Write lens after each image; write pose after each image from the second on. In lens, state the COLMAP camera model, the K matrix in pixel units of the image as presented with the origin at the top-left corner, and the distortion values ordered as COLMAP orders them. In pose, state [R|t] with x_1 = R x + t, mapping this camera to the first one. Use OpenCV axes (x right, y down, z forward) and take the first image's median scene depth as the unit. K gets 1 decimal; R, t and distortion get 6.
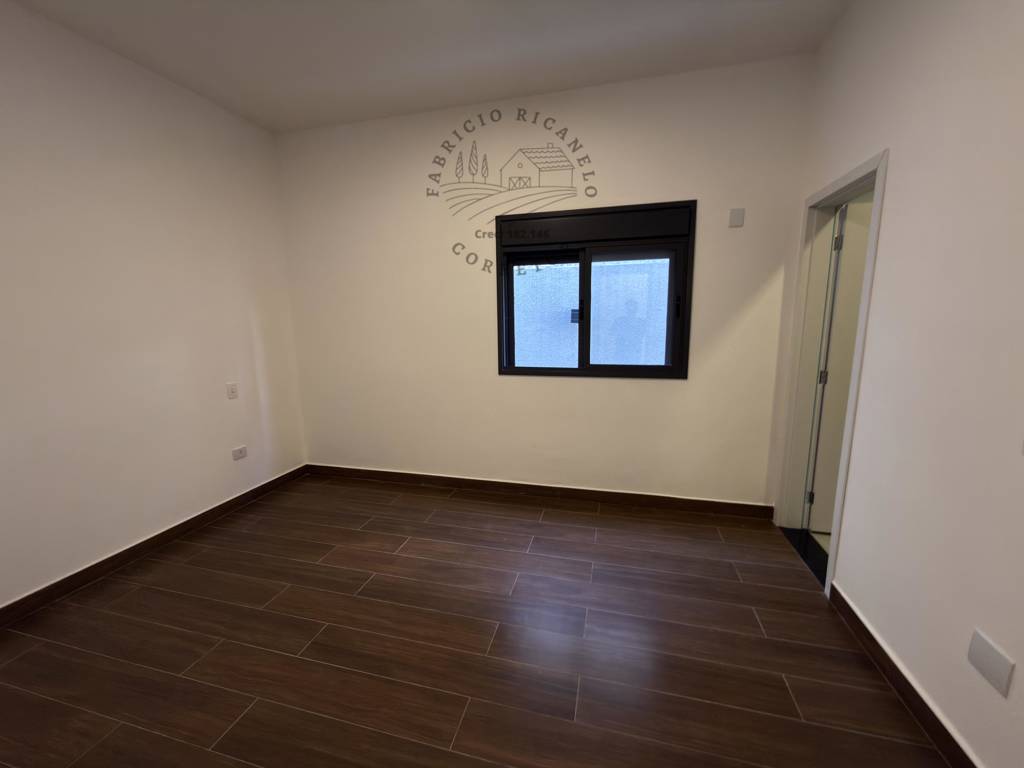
lens RADIAL K [[416.6, 0, 514.0], [0, 416.6, 379.0], [0, 0, 1]] dist [-0.000020, -0.000042]
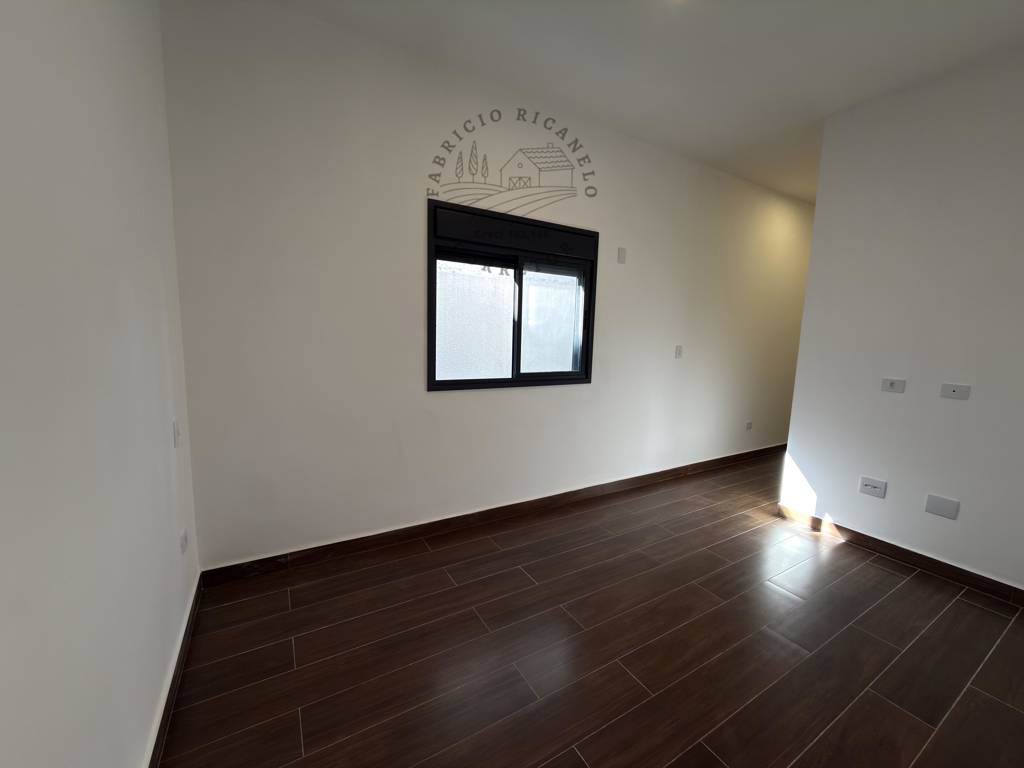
lens RADIAL K [[416.6, 0, 514.0], [0, 416.6, 379.0], [0, 0, 1]] dist [-0.000020, -0.000042]
pose [[0.687792, -0.053752, 0.723915, -0.565015], [0.066522, 0.997726, 0.010881, -0.035829], [-0.722854, 0.040673, 0.689803, 0.340285]]
